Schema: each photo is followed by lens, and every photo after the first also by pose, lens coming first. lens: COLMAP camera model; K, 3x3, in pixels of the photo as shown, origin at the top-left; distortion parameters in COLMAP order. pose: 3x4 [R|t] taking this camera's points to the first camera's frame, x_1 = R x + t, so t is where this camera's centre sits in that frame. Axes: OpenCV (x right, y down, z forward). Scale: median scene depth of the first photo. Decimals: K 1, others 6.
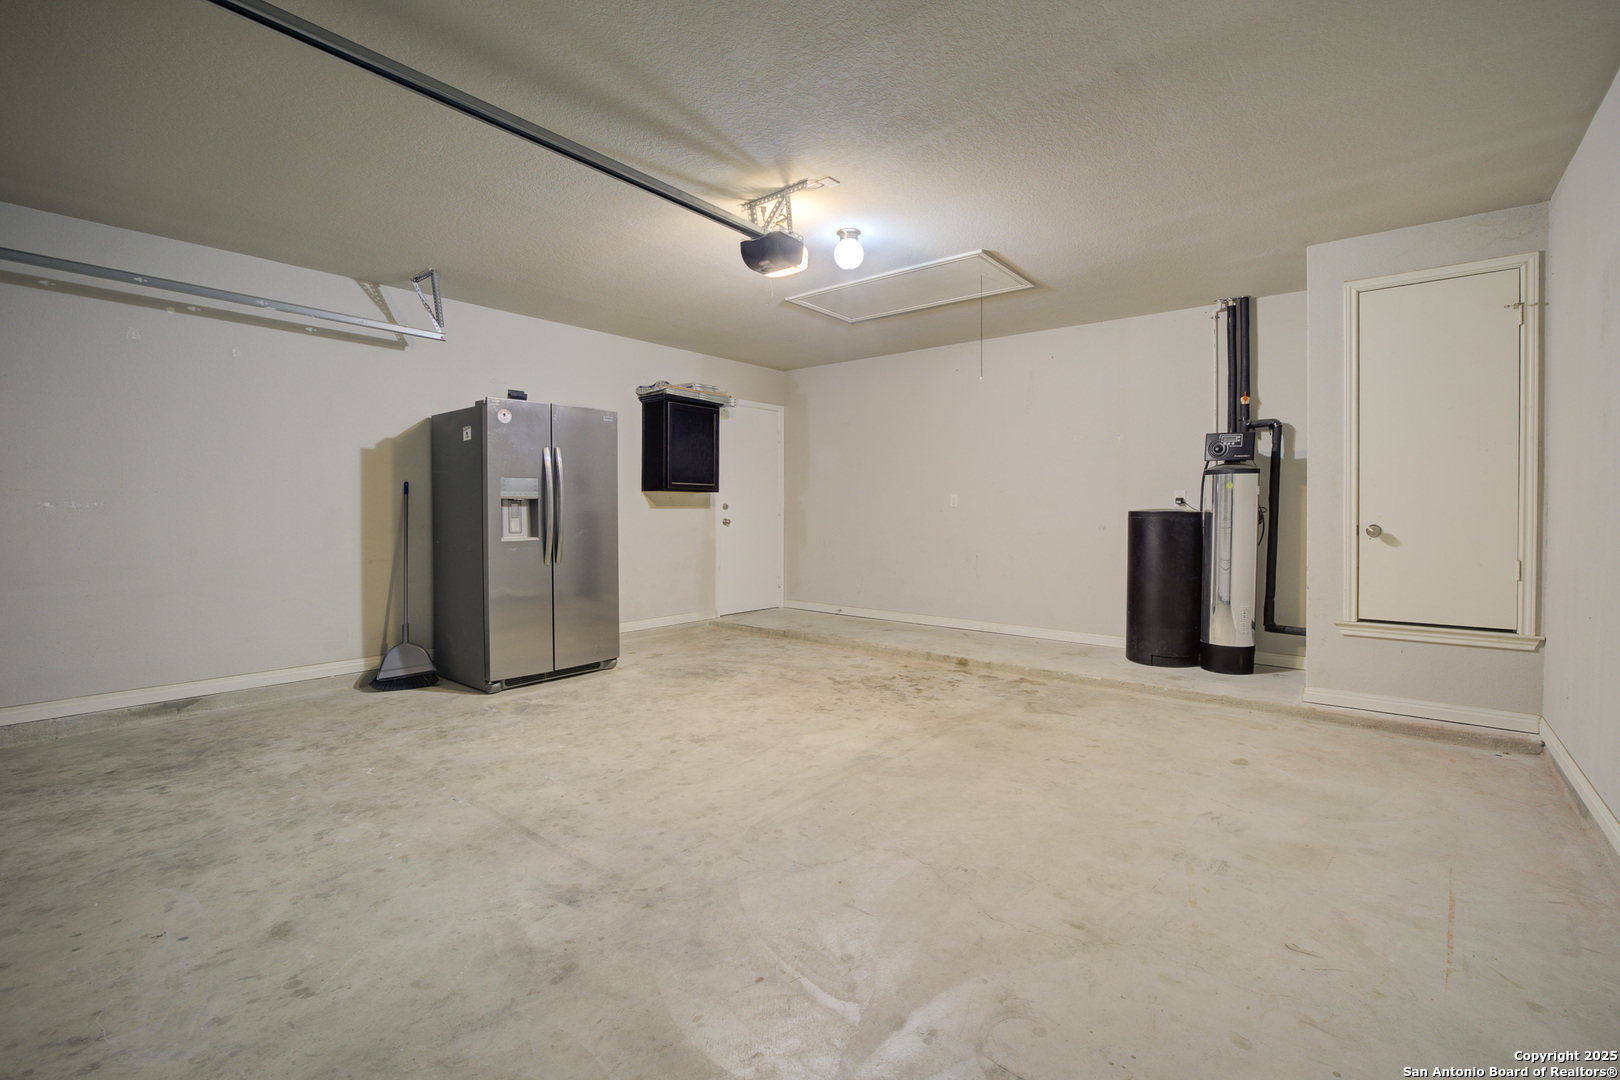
lens RADIAL K [[710.5, 0, 812.0], [0, 710.5, 529.5], [0, 0, 1]] dist [-0.025304, 0.001681]
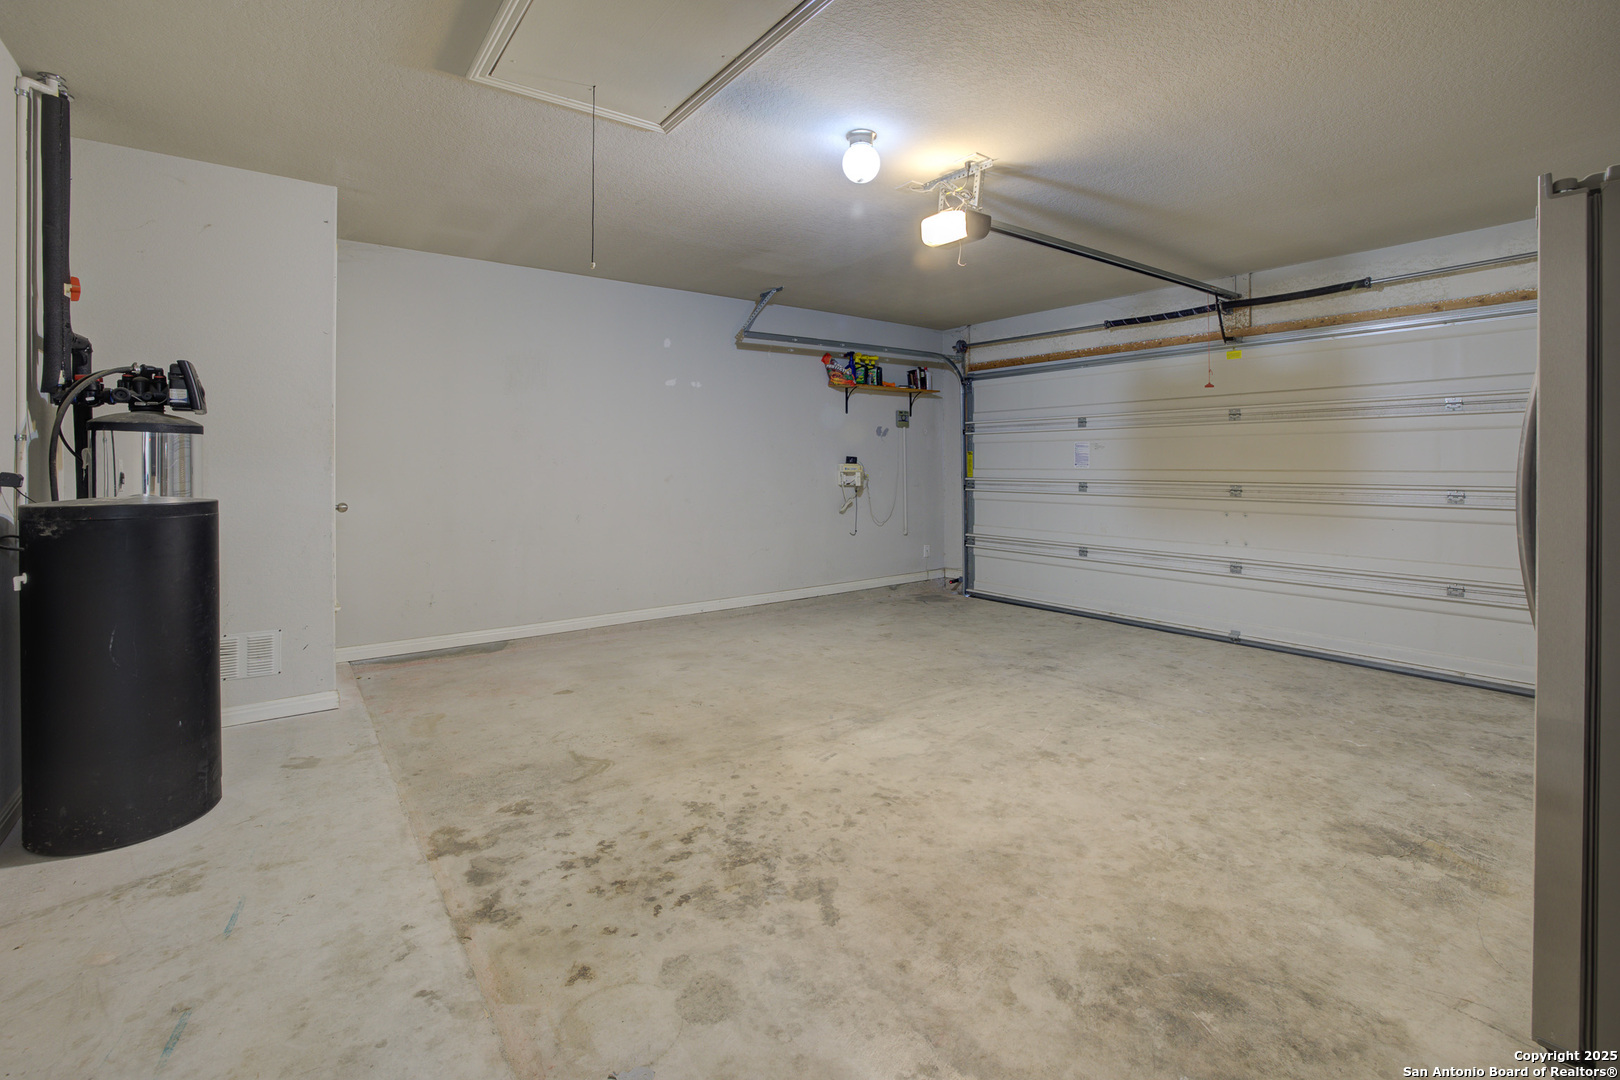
lens RADIAL K [[710.5, 0, 809.1], [0, 710.5, 538.5], [0, 0, 1]] dist [-0.025304, 0.001681]
pose [[-0.973569, -0.024537, 0.227072, -0.065153], [0.005714, 0.991284, 0.131615, -0.081466], [-0.228322, 0.129434, -0.964943, 1.835962]]
